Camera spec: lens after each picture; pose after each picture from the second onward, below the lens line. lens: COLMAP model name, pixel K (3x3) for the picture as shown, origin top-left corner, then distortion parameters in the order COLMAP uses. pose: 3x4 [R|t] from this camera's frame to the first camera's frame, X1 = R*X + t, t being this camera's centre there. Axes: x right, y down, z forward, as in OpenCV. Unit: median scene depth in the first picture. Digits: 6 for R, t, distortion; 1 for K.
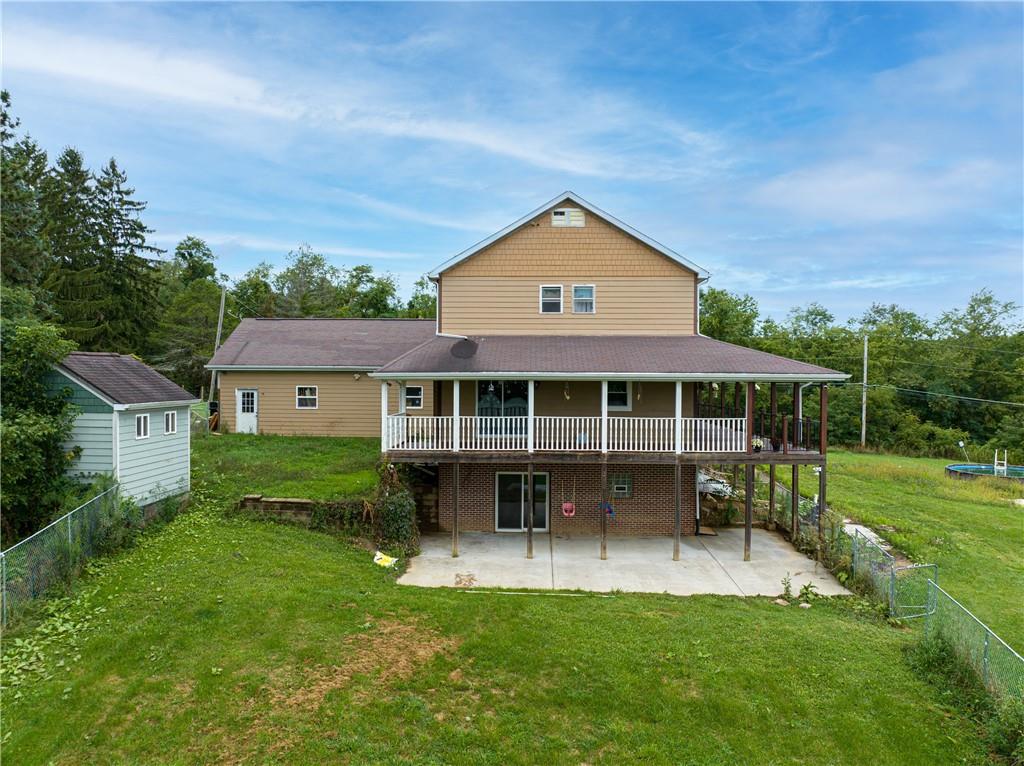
lens RADIAL K [[714.4, 0, 512.0], [0, 714.4, 383.0], [0, 0, 1]] dist [-0.030200, -0.000400]
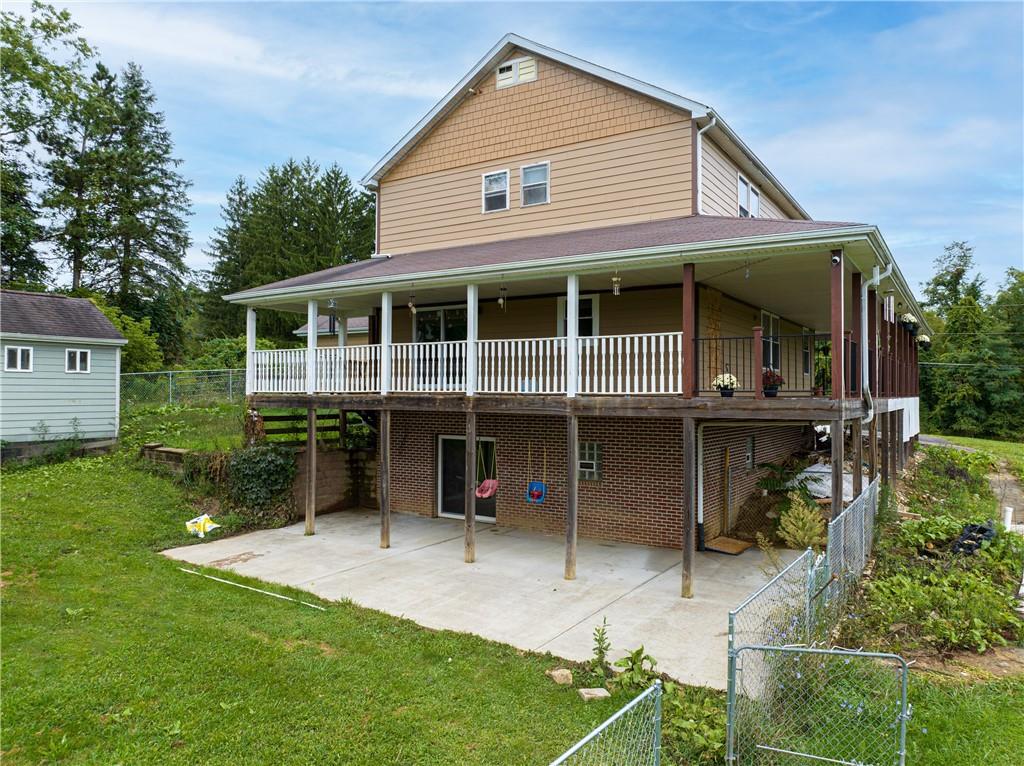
lens RADIAL K [[714.4, 0, 512.0], [0, 714.4, 383.0], [0, 0, 1]] dist [-0.030200, -0.000400]
pose [[0.862086, -0.007046, -0.506713, 0.486260], [-0.004809, 0.999745, -0.022083, 0.100249], [0.506739, 0.021474, 0.861832, 0.462698]]
